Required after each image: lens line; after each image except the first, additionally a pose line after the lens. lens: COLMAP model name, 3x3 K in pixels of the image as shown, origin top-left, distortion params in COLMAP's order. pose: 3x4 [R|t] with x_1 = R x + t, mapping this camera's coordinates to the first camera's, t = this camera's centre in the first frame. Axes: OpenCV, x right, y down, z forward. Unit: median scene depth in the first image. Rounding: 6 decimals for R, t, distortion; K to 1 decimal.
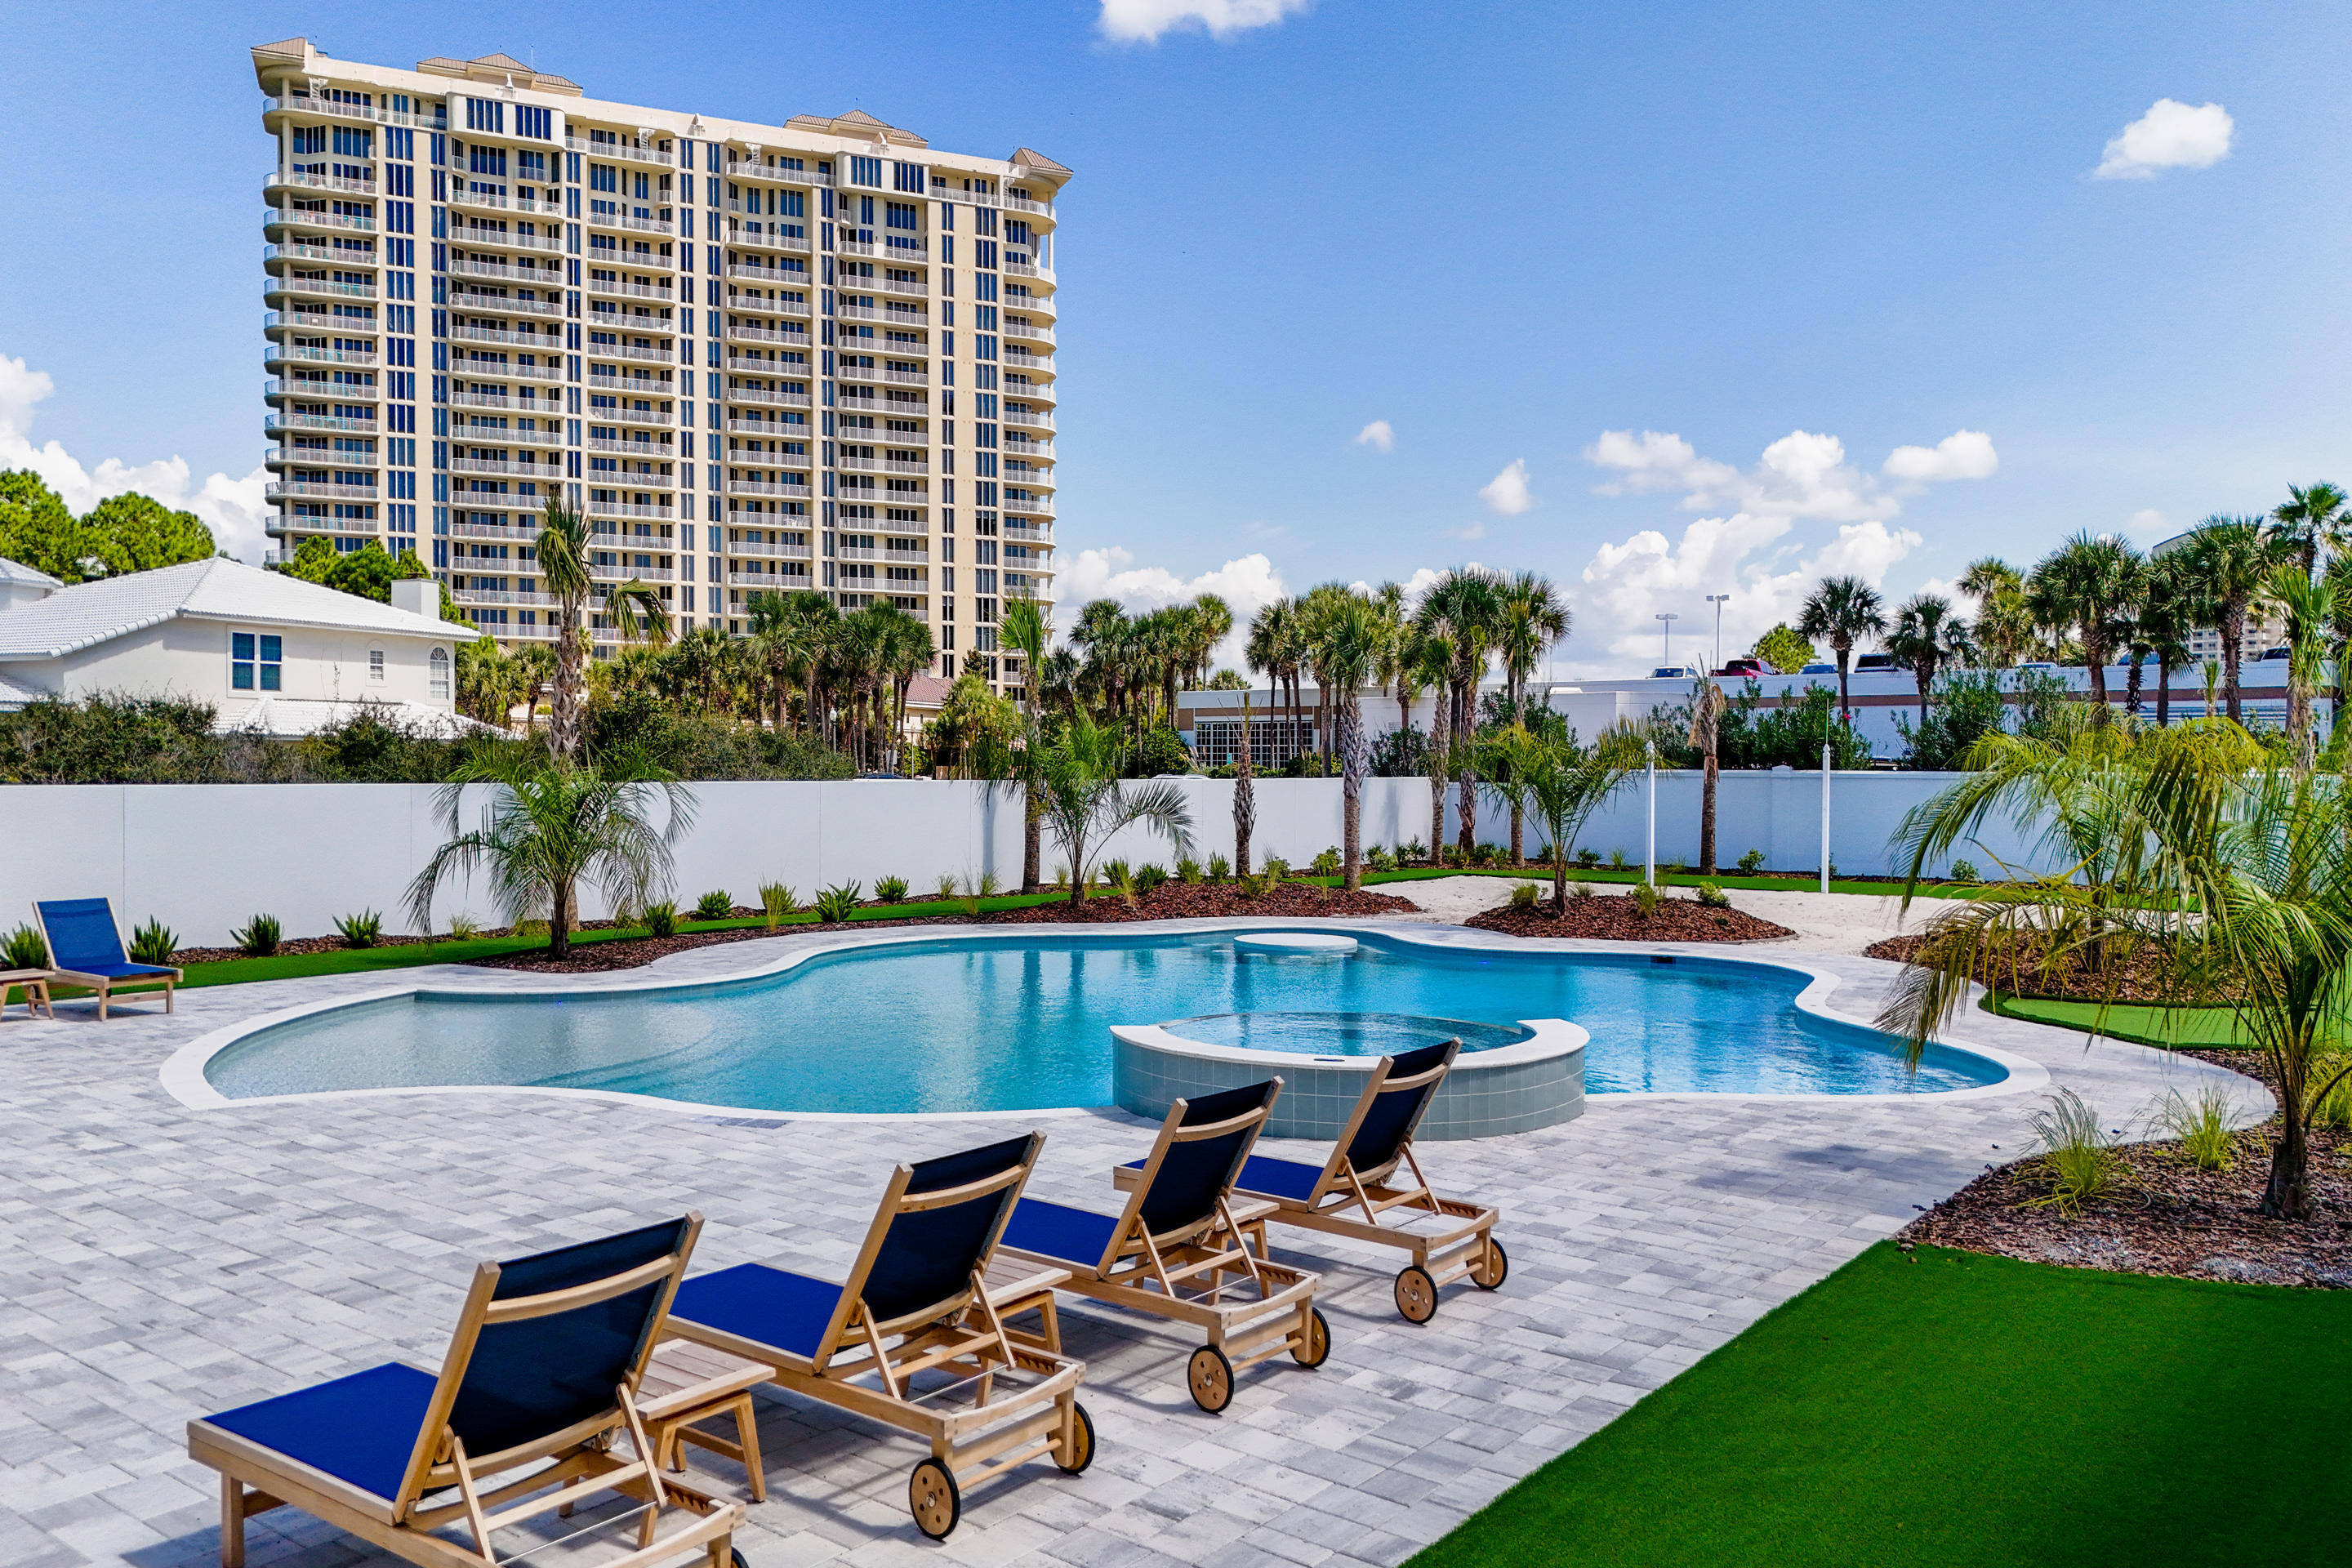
lens RADIAL K [[1756.0, 0, 1189.8], [0, 1756.0, 802.0], [0, 0, 1]] dist [0.066364, -0.071314]
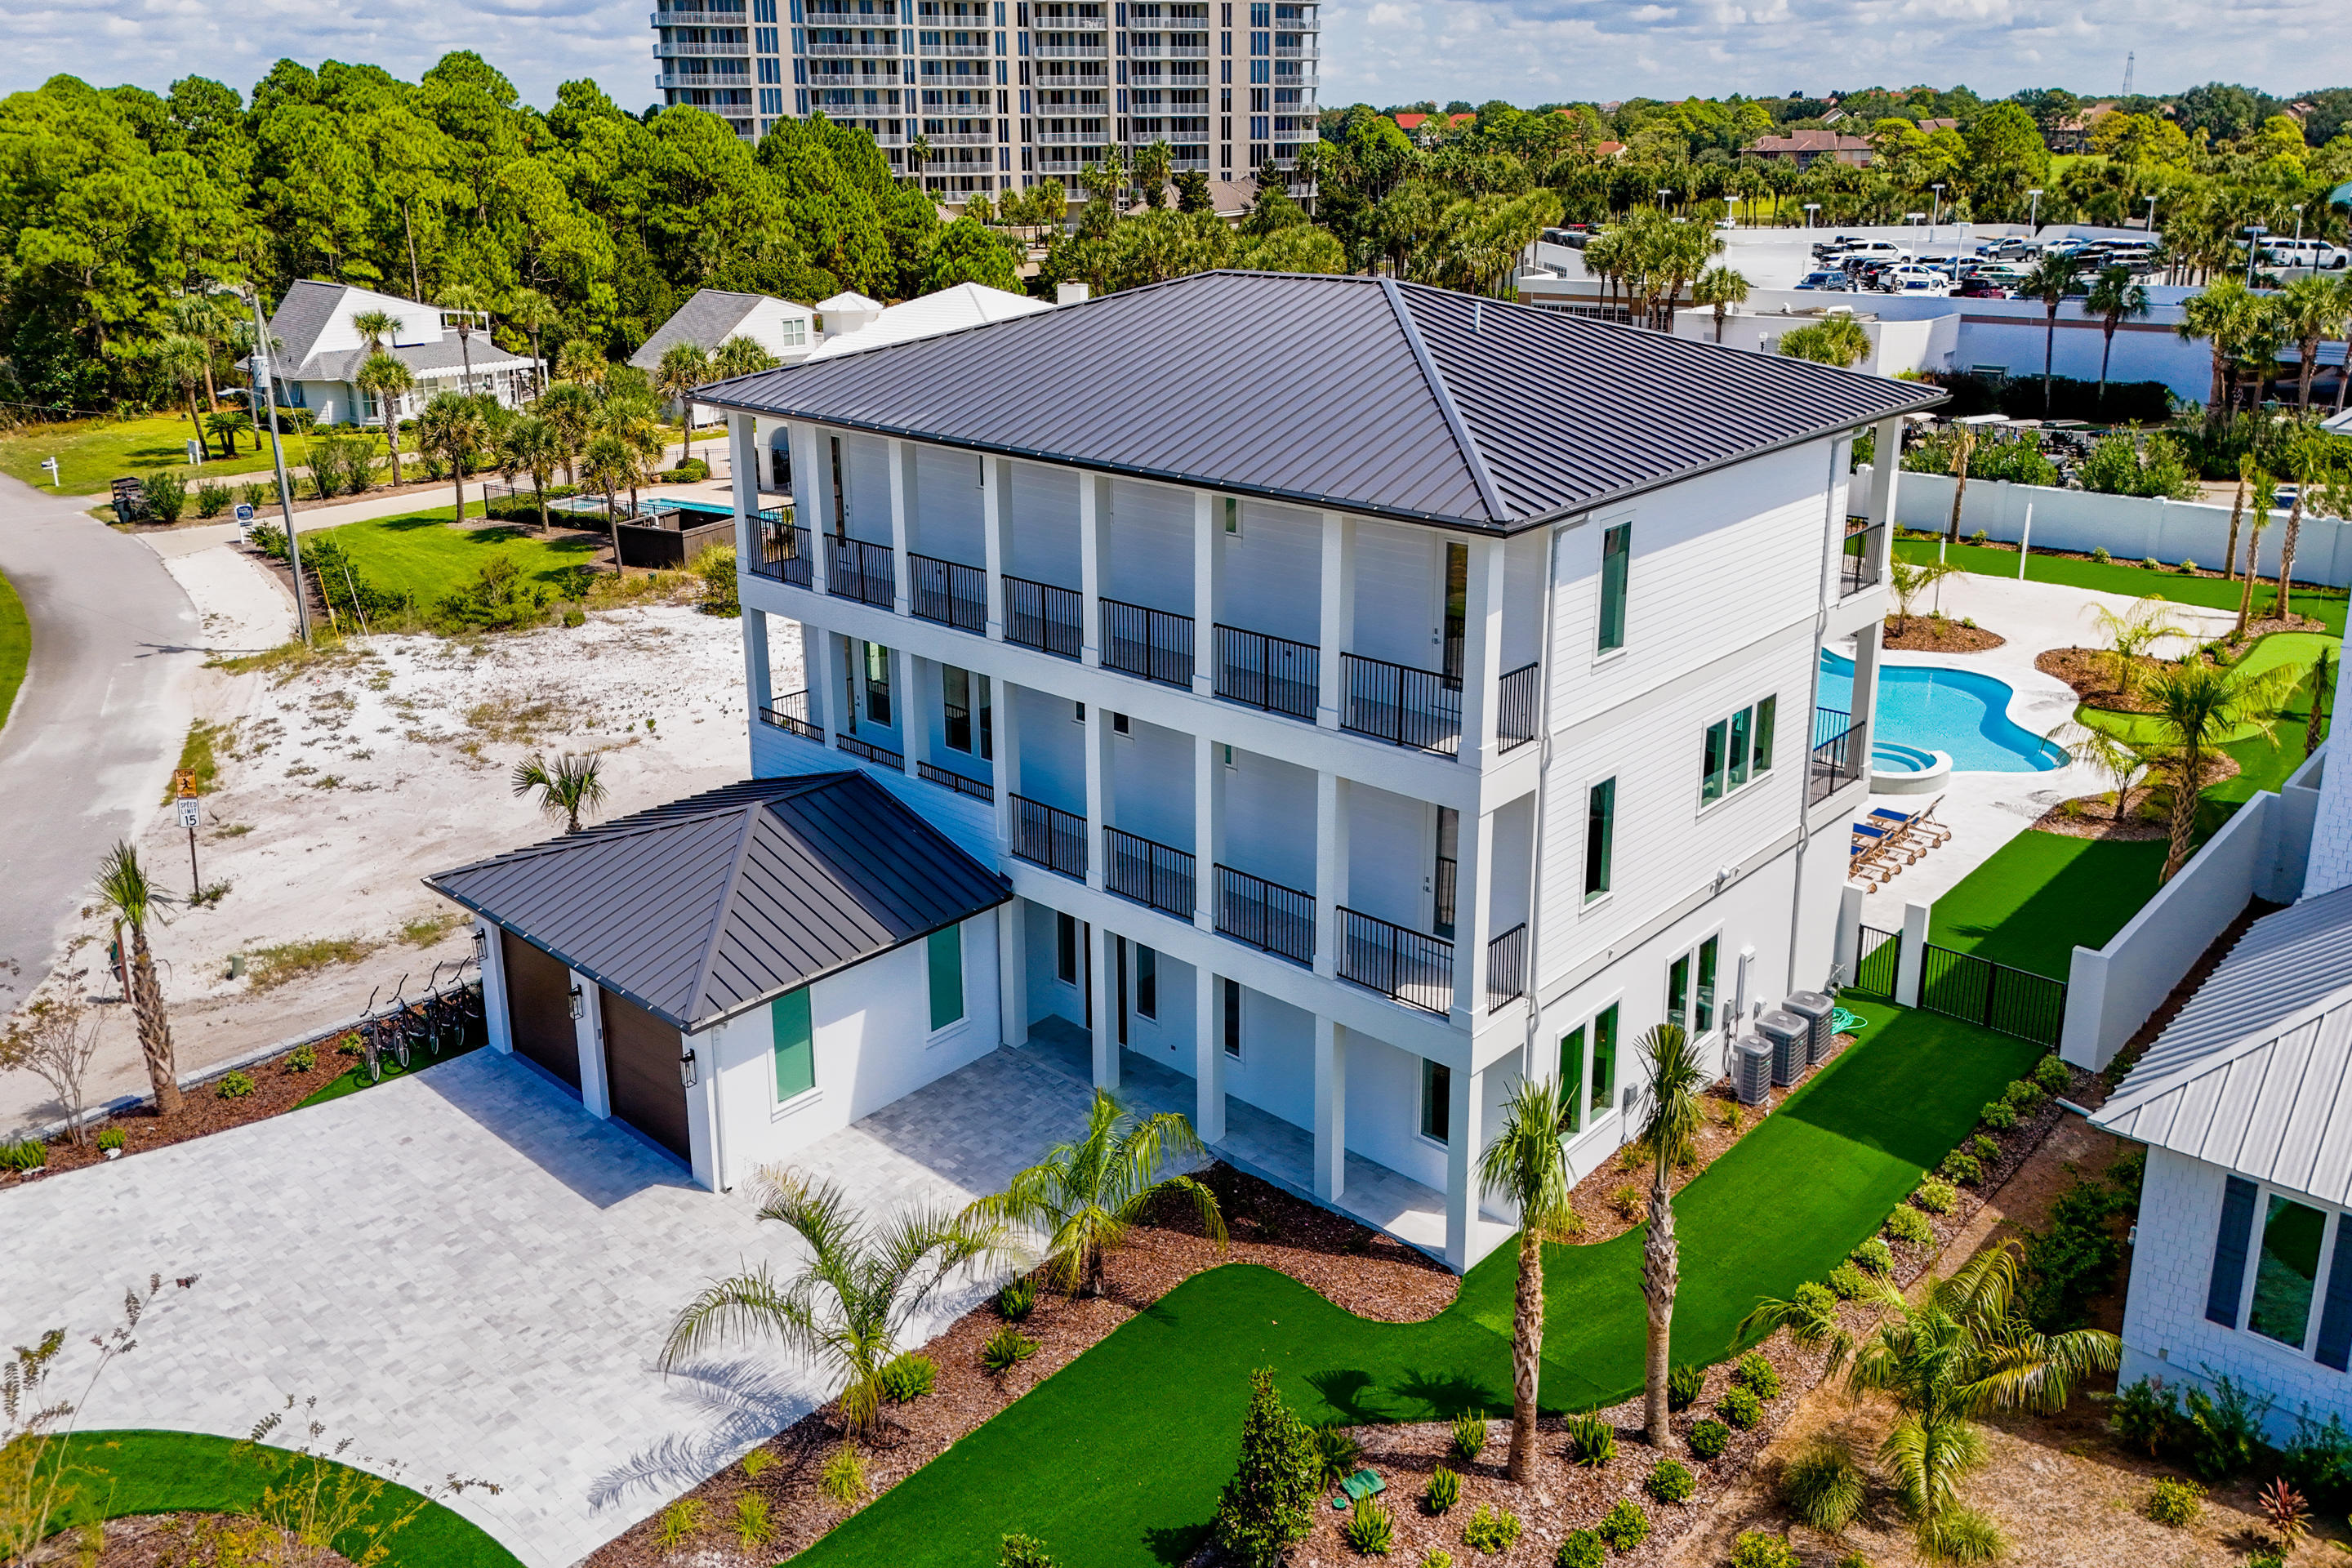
lens RADIAL K [[1756.0, 0, 1184.3], [0, 1756.0, 698.3], [0, 0, 1]] dist [0.066364, -0.071314]
pose [[0.996455, 0.011924, -0.083277, -0.164603], [0.012301, 0.958613, 0.284447, -0.163645], [0.083222, -0.284463, 0.955068, -0.407725]]
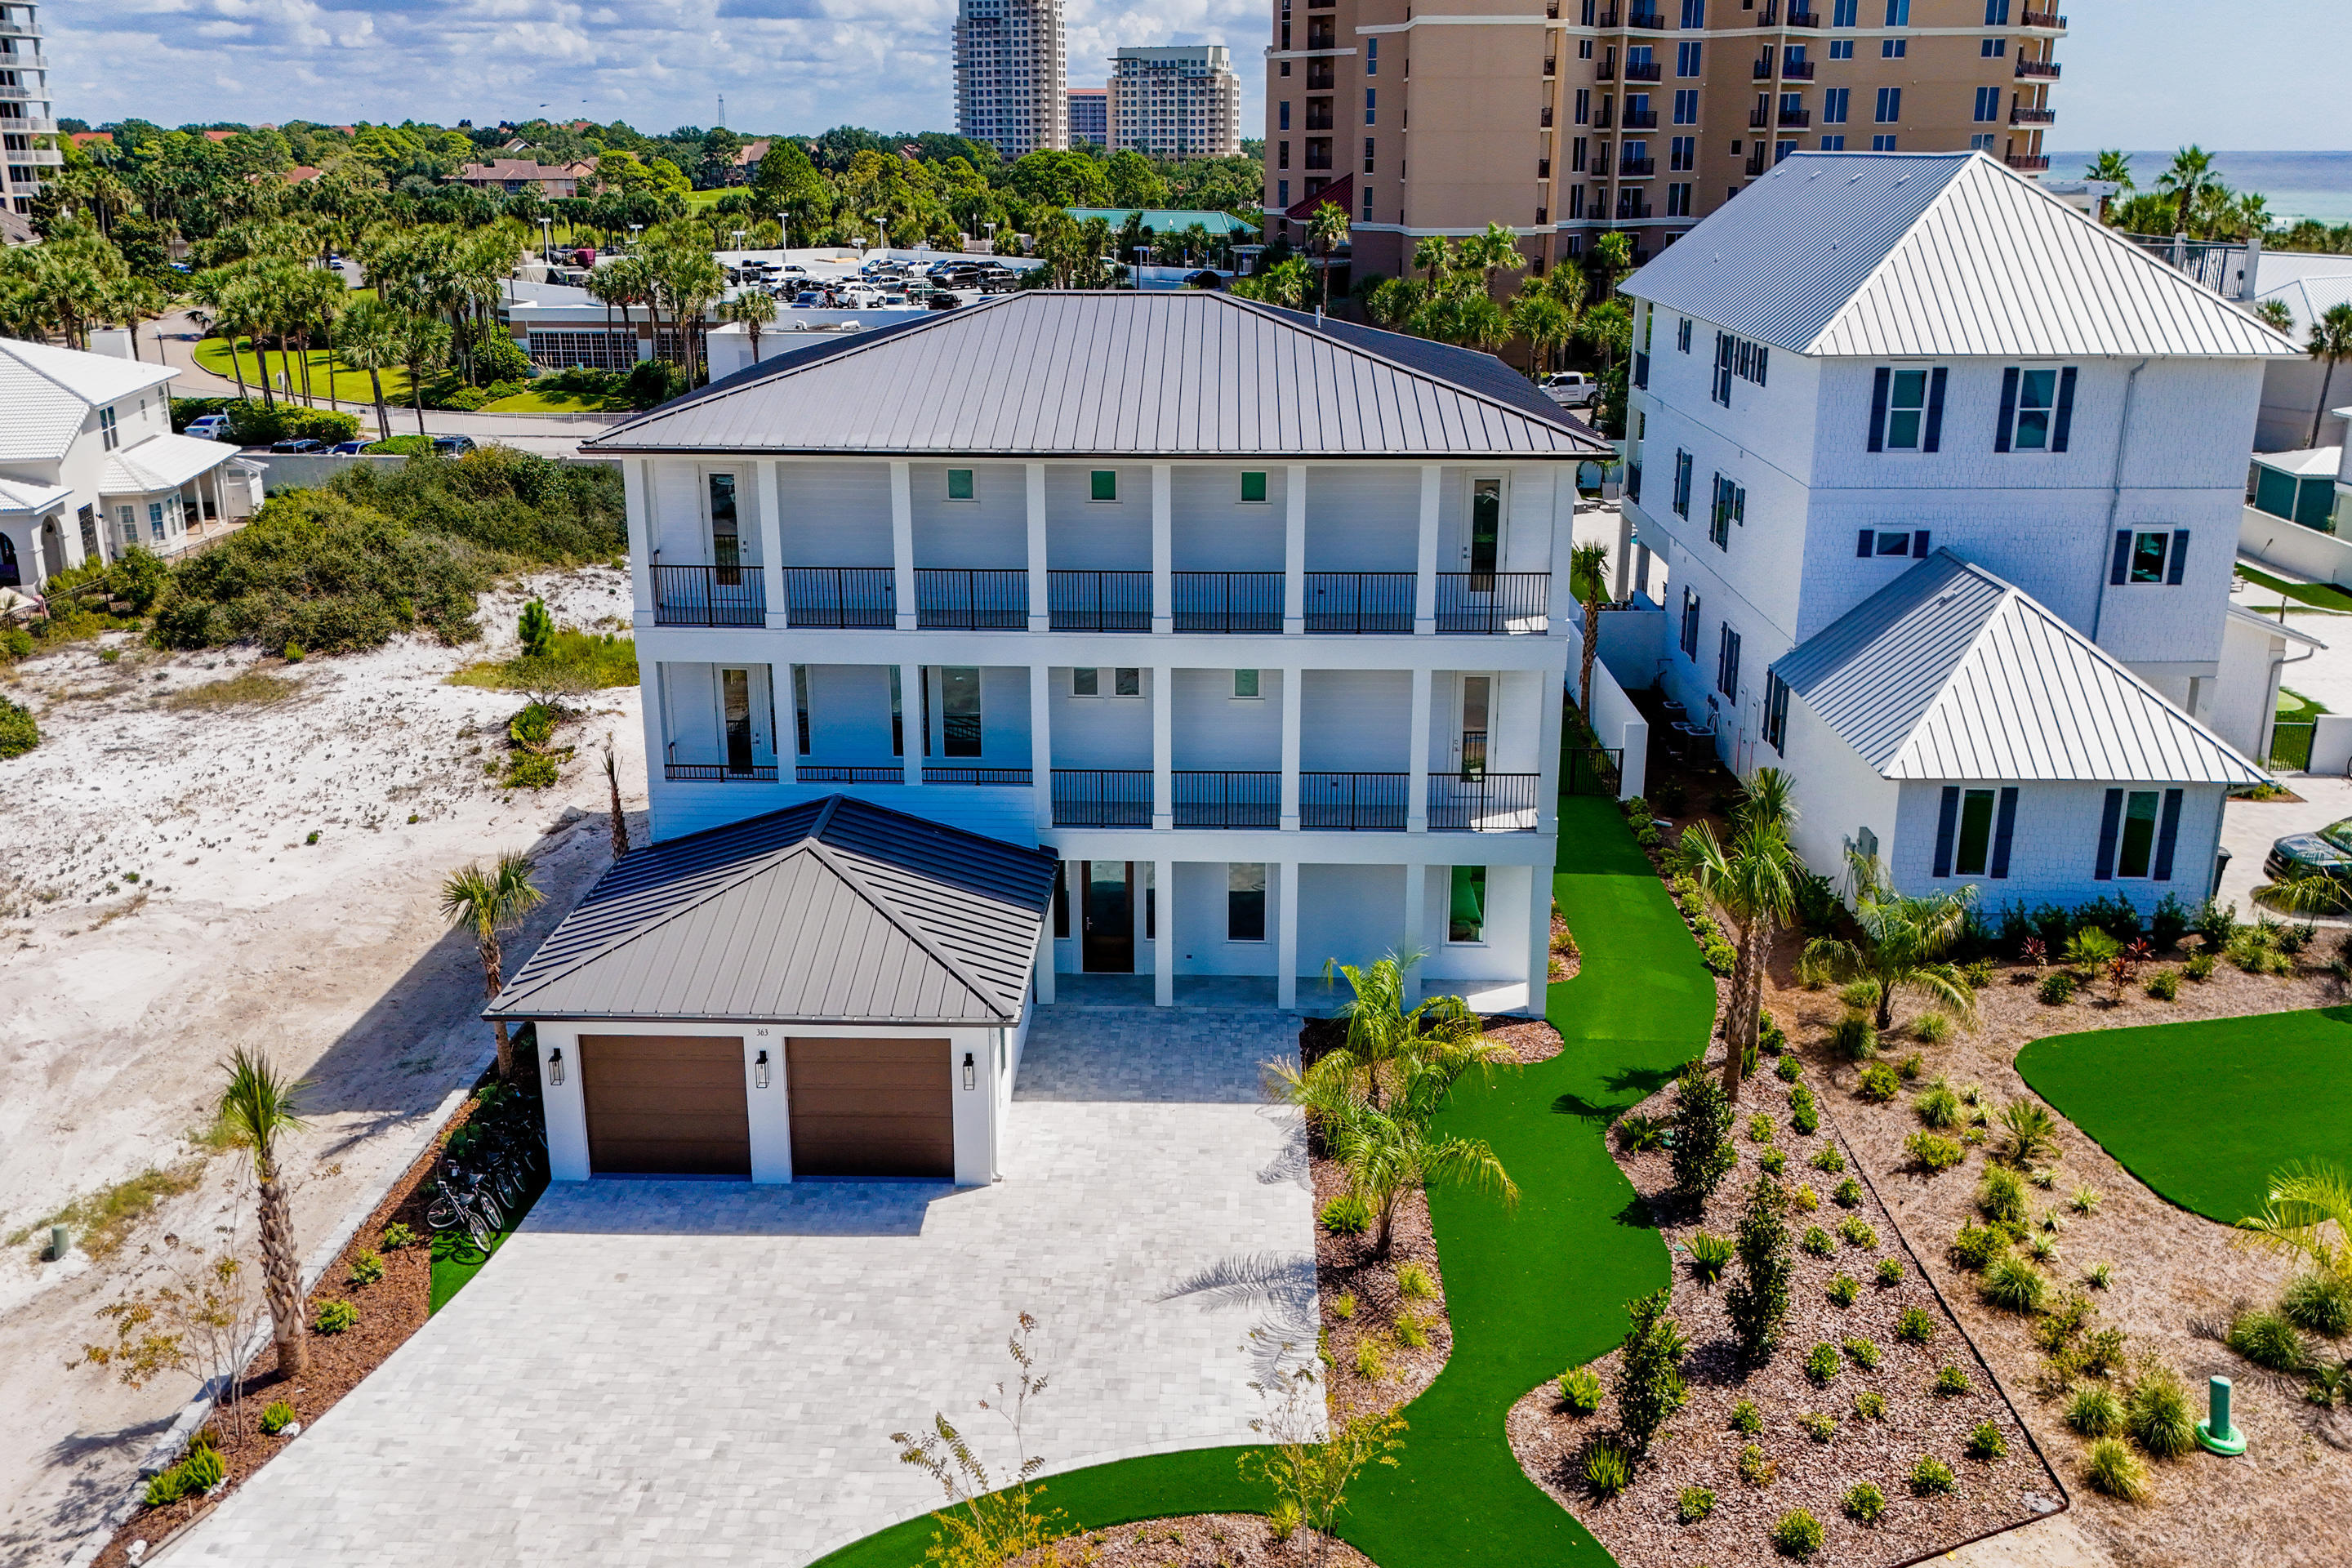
lens RADIAL K [[1756.0, 0, 1191.3], [0, 1756.0, 655.1], [0, 0, 1]] dist [0.066364, -0.071314]
pose [[0.805684, -0.163650, 0.569290, -0.449313], [0.013767, 0.965992, 0.258205, -0.168785], [-0.592185, -0.200194, 0.780538, -0.392572]]
